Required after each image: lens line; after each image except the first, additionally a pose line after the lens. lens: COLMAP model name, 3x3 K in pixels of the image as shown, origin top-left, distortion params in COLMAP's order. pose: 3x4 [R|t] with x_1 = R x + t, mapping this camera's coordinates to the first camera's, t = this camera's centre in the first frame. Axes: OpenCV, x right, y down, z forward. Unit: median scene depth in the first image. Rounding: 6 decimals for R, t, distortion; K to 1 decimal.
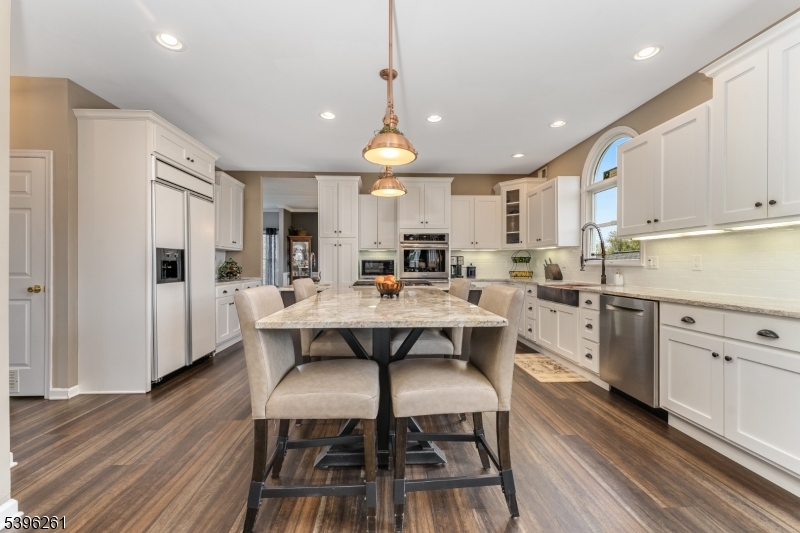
lens RADIAL K [[325.2, 0, 397.2], [0, 325.2, 264.5], [0, 0, 1]] dist [0.008432, -0.000825]
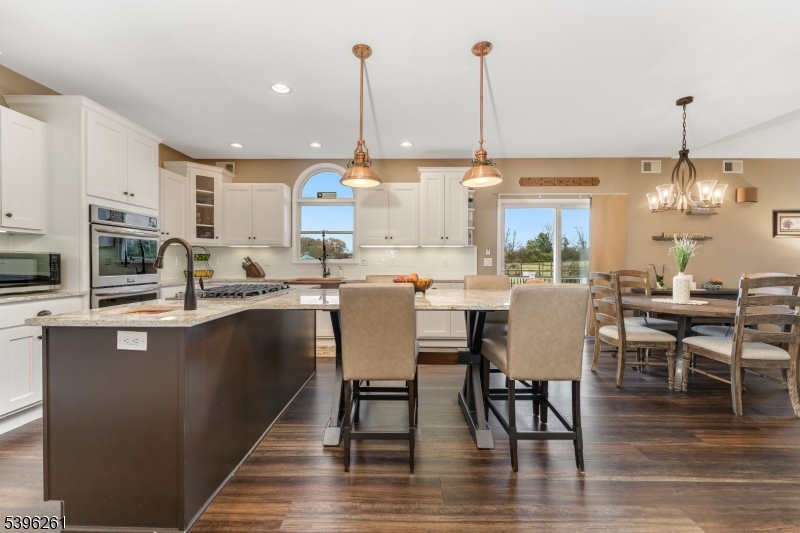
lens RADIAL K [[325.2, 0, 394.1], [0, 325.2, 265.6], [0, 0, 1]] dist [0.008432, -0.000825]
pose [[0.071201, -0.010258, 0.997409, -0.707573], [-0.002593, 0.999942, 0.010469, -0.002890], [-0.997459, -0.003331, 0.071170, 0.651008]]
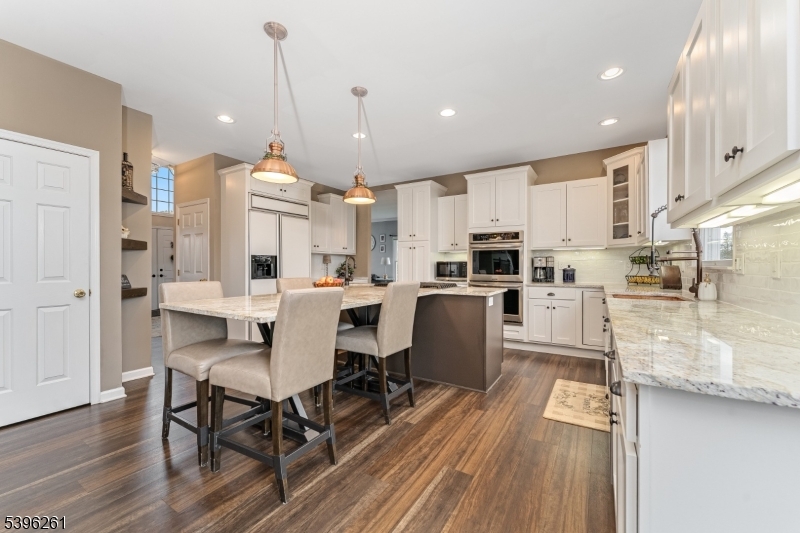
lens RADIAL K [[325.2, 0, 397.0], [0, 325.2, 264.3], [0, 0, 1]] dist [0.008432, -0.000825]
pose [[0.825153, -0.001453, -0.564907, 0.528399], [-0.000359, 0.999995, -0.003096, -0.003917], [0.564909, 0.002758, 0.825148, 0.133741]]
